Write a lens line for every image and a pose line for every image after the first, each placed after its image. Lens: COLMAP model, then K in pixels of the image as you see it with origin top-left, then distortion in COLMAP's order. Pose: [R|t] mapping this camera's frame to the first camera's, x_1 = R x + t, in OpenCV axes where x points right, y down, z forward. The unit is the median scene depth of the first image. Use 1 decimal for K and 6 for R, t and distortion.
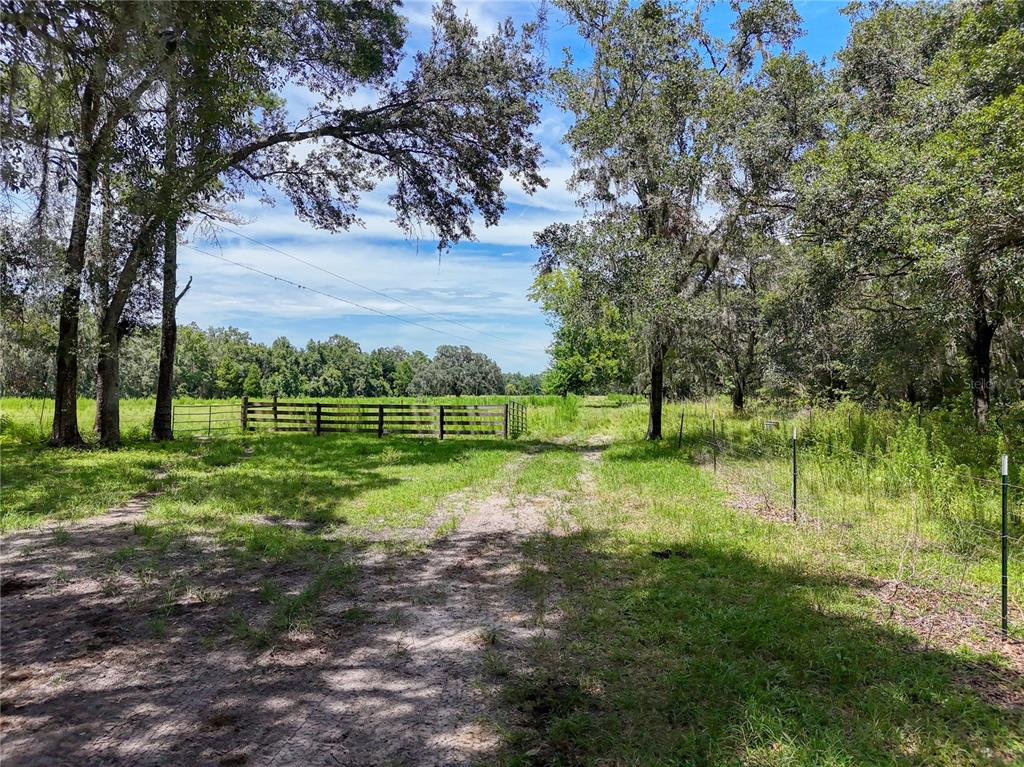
lens RADIAL K [[798.6, 0, 512.0], [0, 798.6, 383.5], [0, 0, 1]] dist [0.062387, -0.024031]
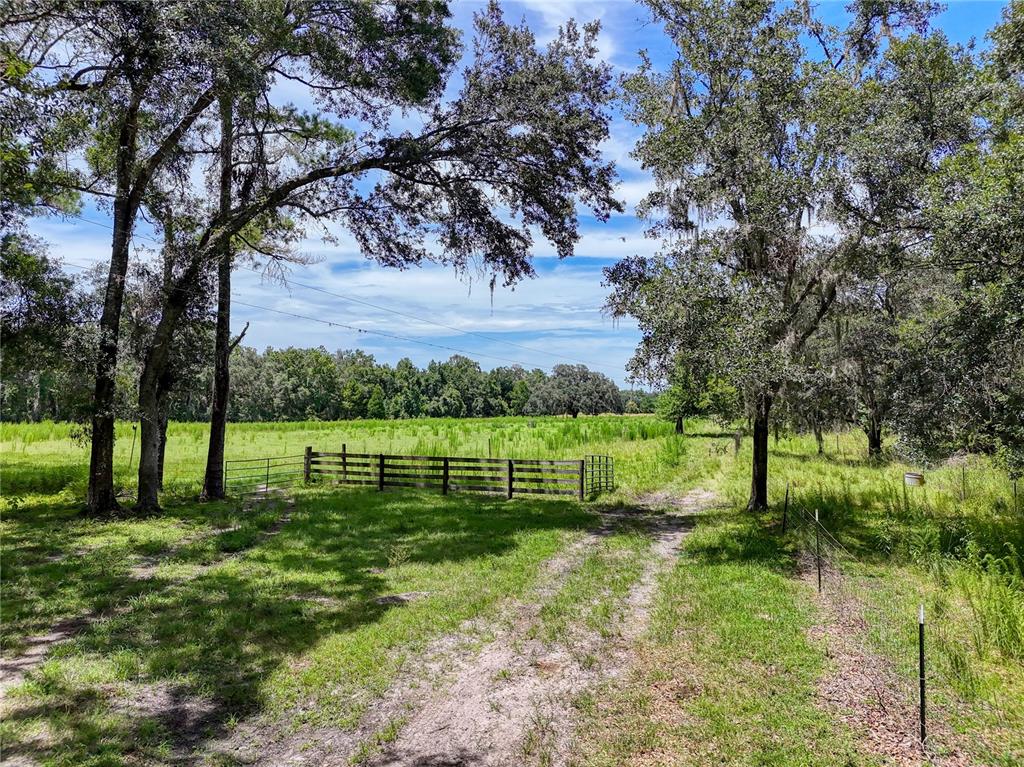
lens RADIAL K [[764.4, 0, 512.6], [0, 764.4, 393.2], [0, 0, 1]] dist [0.004040, -0.000057]
pose [[0.984873, -0.001653, -0.173269, 0.061664], [0.002577, 0.999984, 0.005112, -0.051383], [0.173258, -0.005481, 0.984861, 0.157446]]
